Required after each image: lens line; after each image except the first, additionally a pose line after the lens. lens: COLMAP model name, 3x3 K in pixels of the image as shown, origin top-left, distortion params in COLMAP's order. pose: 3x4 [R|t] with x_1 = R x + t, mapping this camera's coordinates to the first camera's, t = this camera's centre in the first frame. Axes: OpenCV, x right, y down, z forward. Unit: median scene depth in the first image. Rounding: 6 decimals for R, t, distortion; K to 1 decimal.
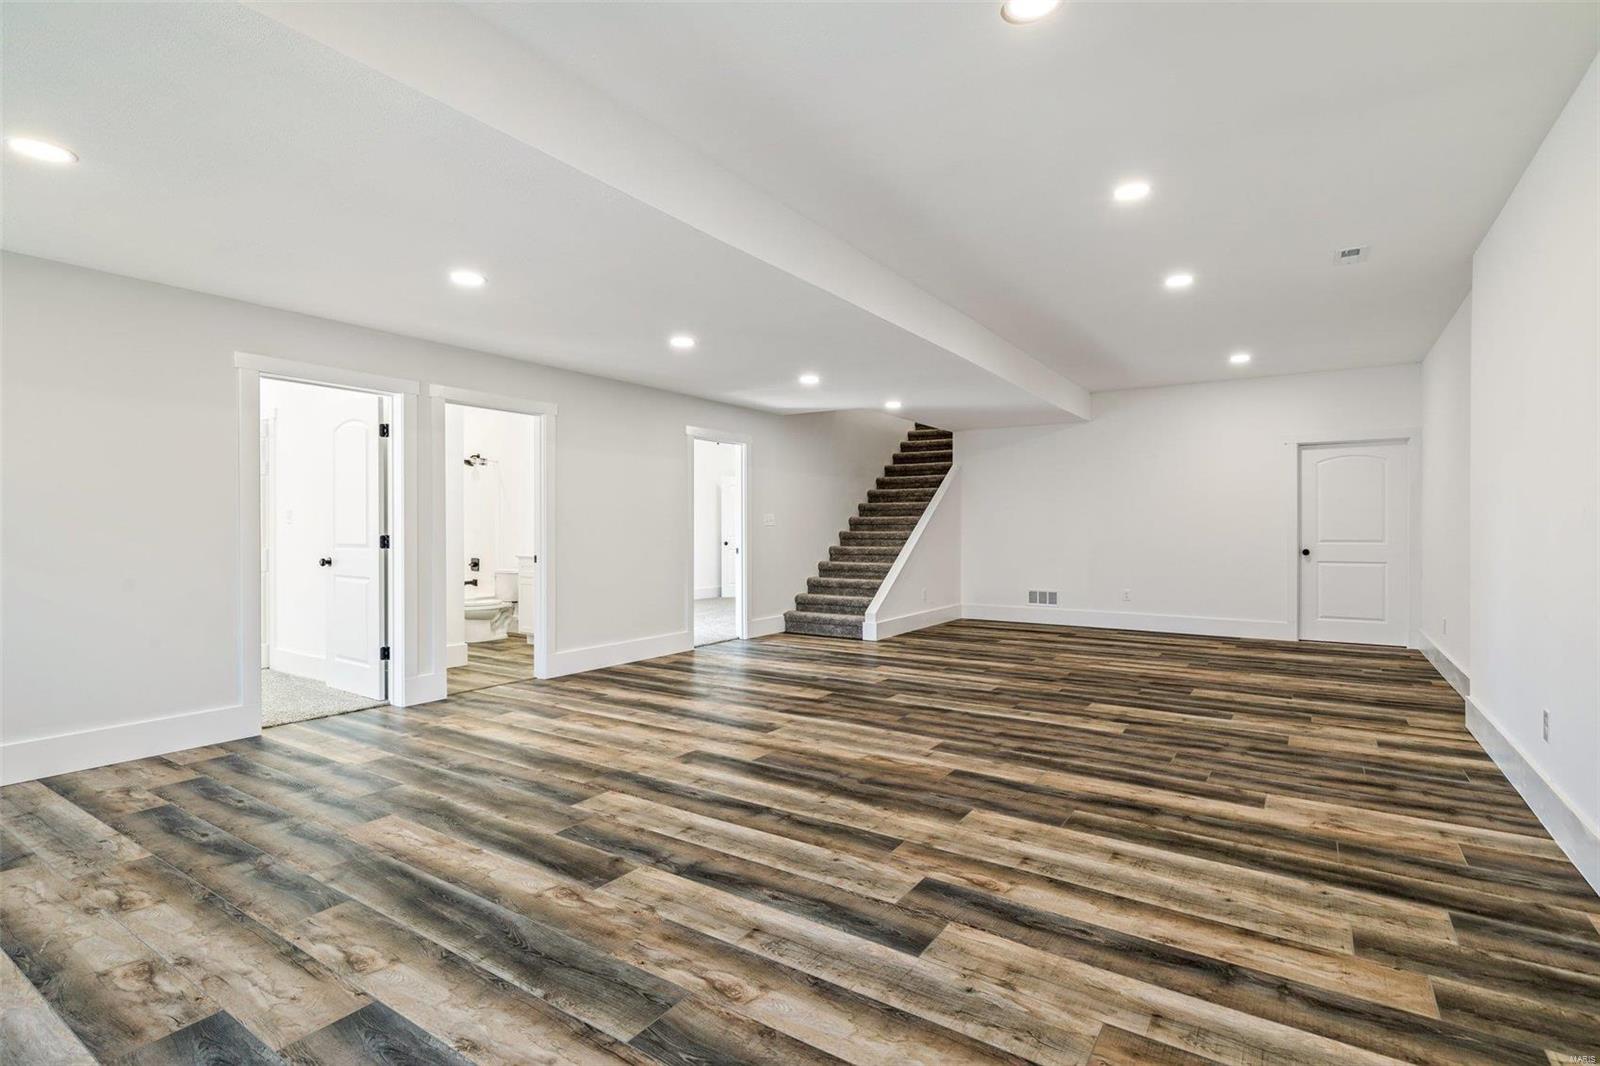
lens RADIAL K [[786.3, 0, 785.3], [0, 786.3, 528.9], [0, 0, 1]] dist [-0.003655, 0.002785]
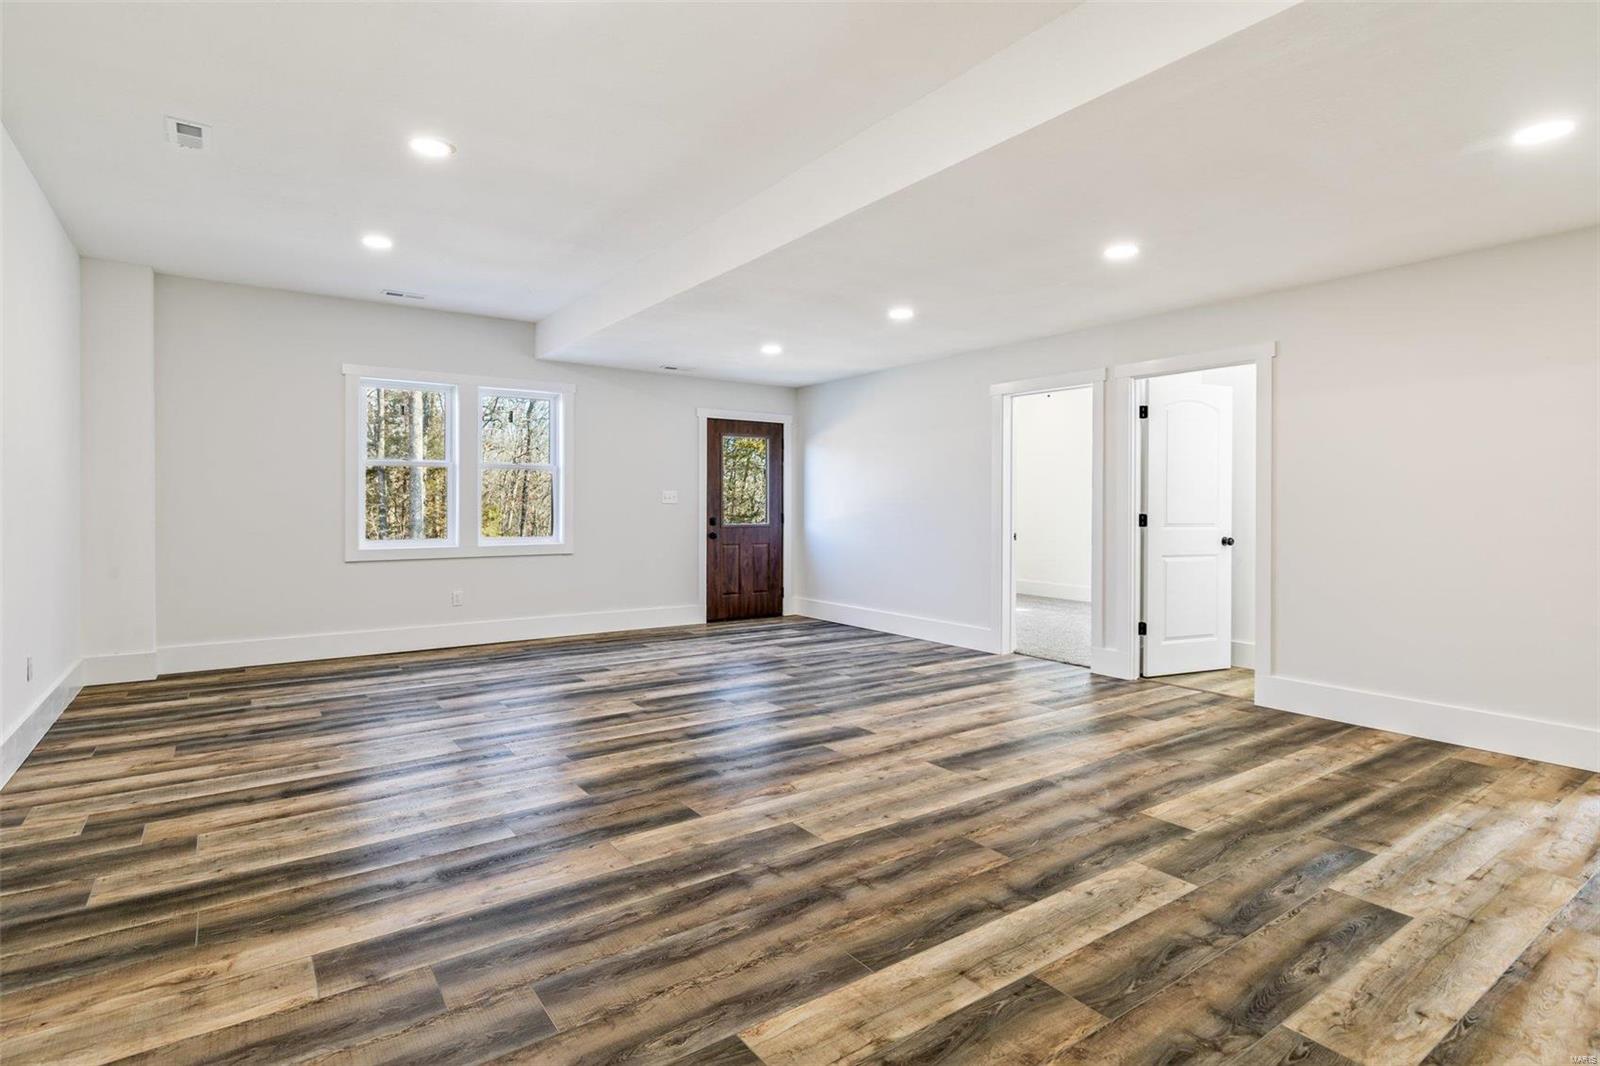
lens RADIAL K [[786.3, 0, 806.8], [0, 786.3, 527.0], [0, 0, 1]] dist [-0.003655, 0.002785]
pose [[-0.337932, 0.024745, -0.940845, 0.956807], [-0.005559, 0.999584, 0.028286, -0.004353], [0.941154, 0.014789, -0.337654, 1.428323]]
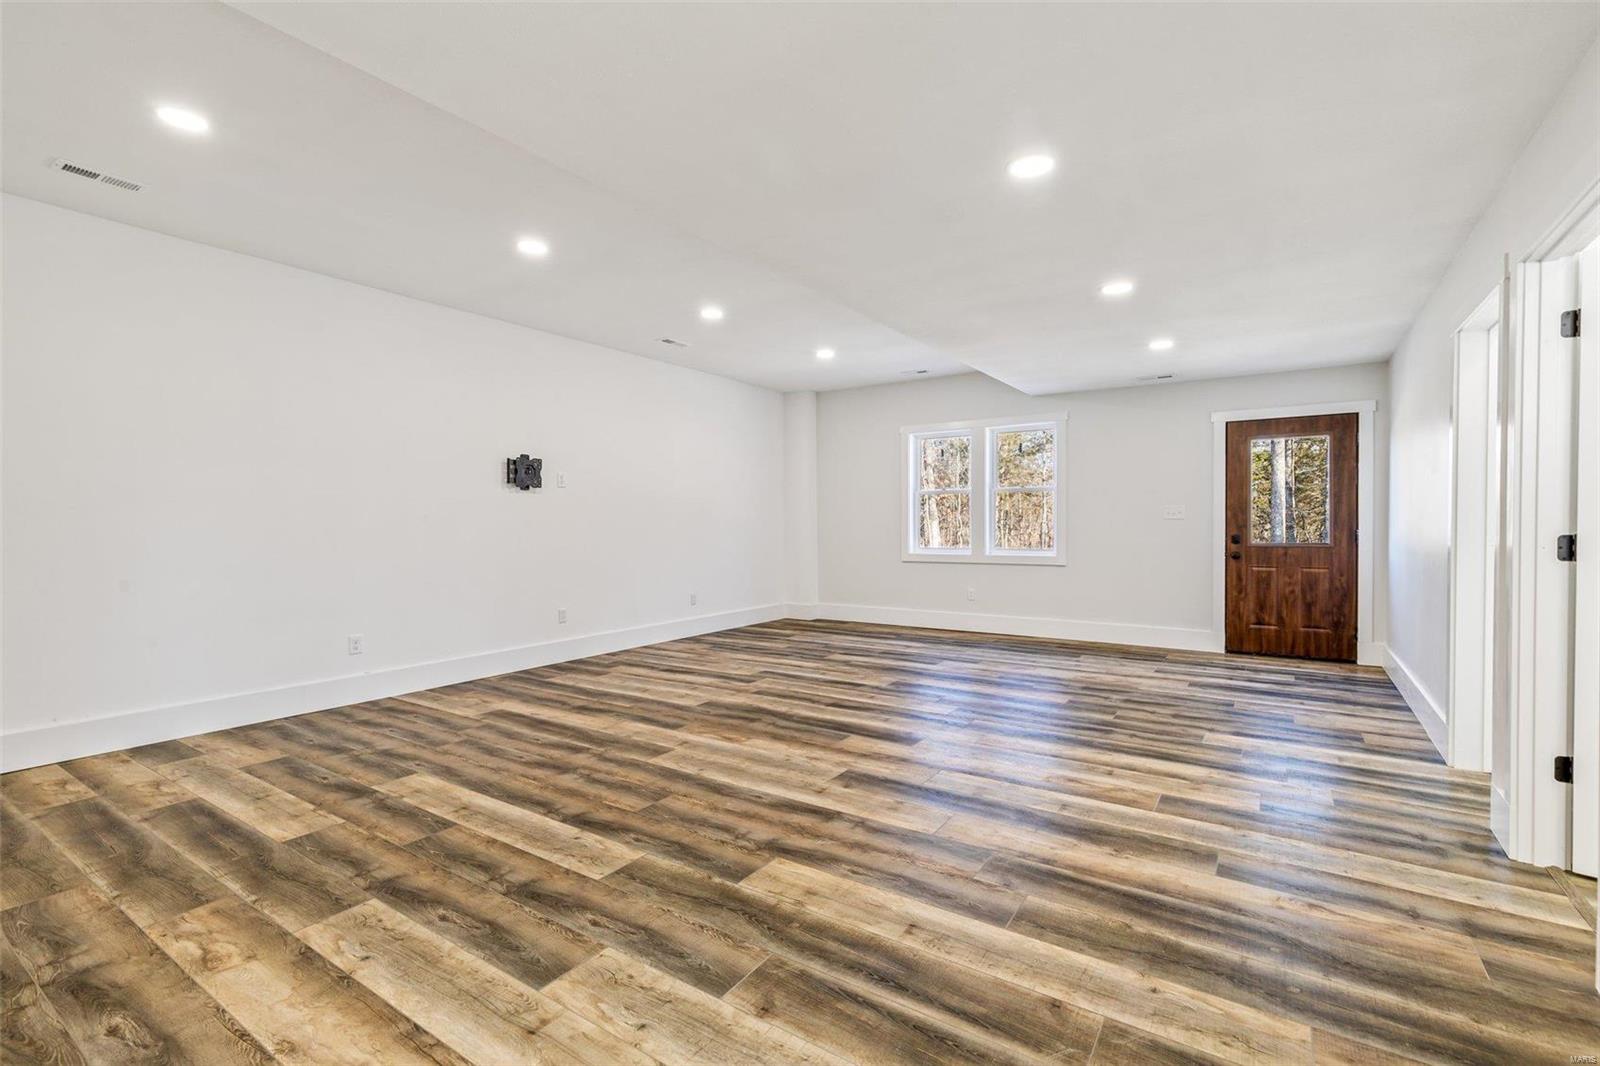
lens RADIAL K [[712.4, 0, 816.3], [0, 712.4, 528.7], [0, 0, 1]] dist [0.006718, -0.001303]
pose [[-0.999348, 0.004627, -0.035812, 0.043860], [0.004218, 0.999925, 0.011491, -0.005151], [0.035862, 0.011332, -0.999292, 2.171674]]
